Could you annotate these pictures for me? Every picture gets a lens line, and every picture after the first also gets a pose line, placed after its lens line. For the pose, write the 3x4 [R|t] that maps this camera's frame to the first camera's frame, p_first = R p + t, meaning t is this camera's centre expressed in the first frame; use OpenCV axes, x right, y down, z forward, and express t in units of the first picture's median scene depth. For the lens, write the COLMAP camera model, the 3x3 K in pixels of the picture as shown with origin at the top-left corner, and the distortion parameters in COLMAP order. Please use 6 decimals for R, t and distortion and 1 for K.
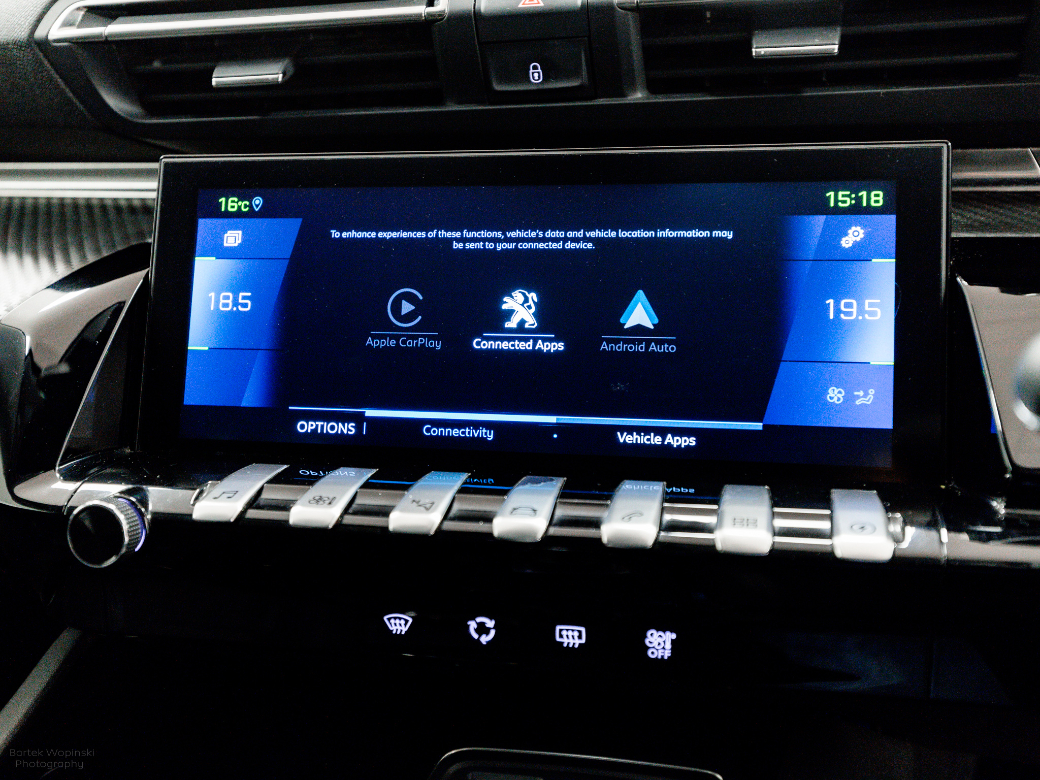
lens RADIAL K [[1048.6, 0, 522.2], [0, 1048.6, 386.8], [0, 0, 1]] dist [-0.000377, 0.000000]
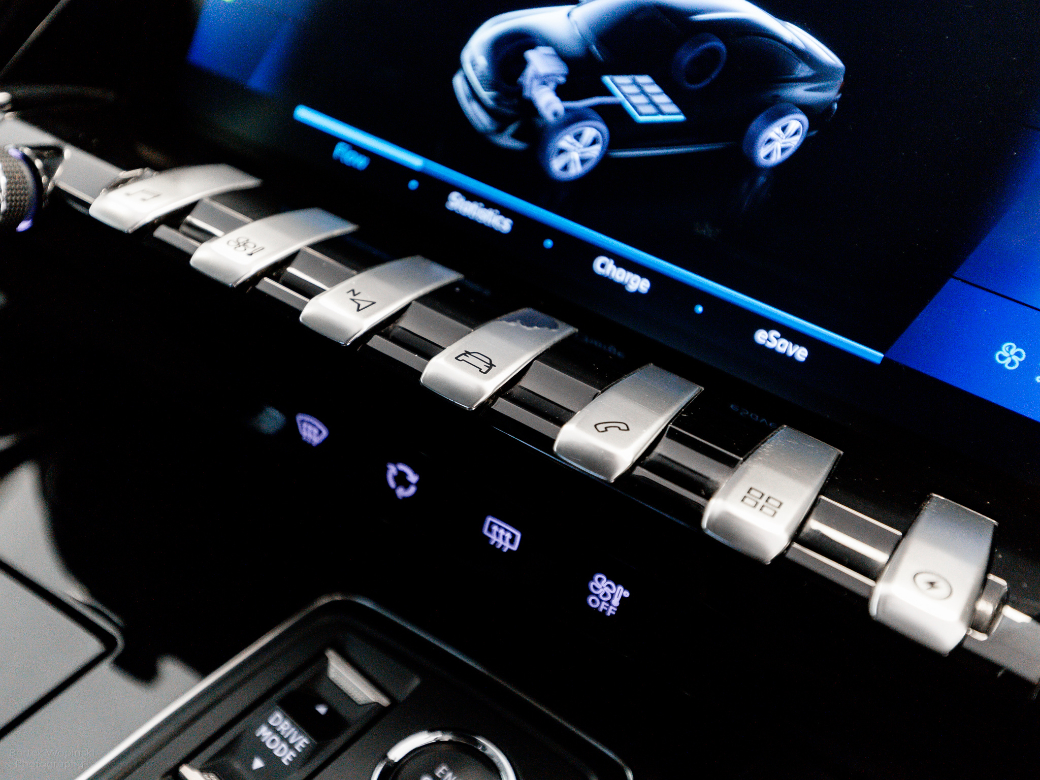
lens RADIAL K [[1048.6, 0, 519.5], [0, 1048.6, 392.9], [0, 0, 1]] dist [-0.000377, 0.000000]
pose [[0.920354, 0.357247, -0.159135, 0.138805], [-0.306066, 0.911254, 0.275572, -0.059044], [0.243459, -0.204918, 0.948017, 0.327882]]
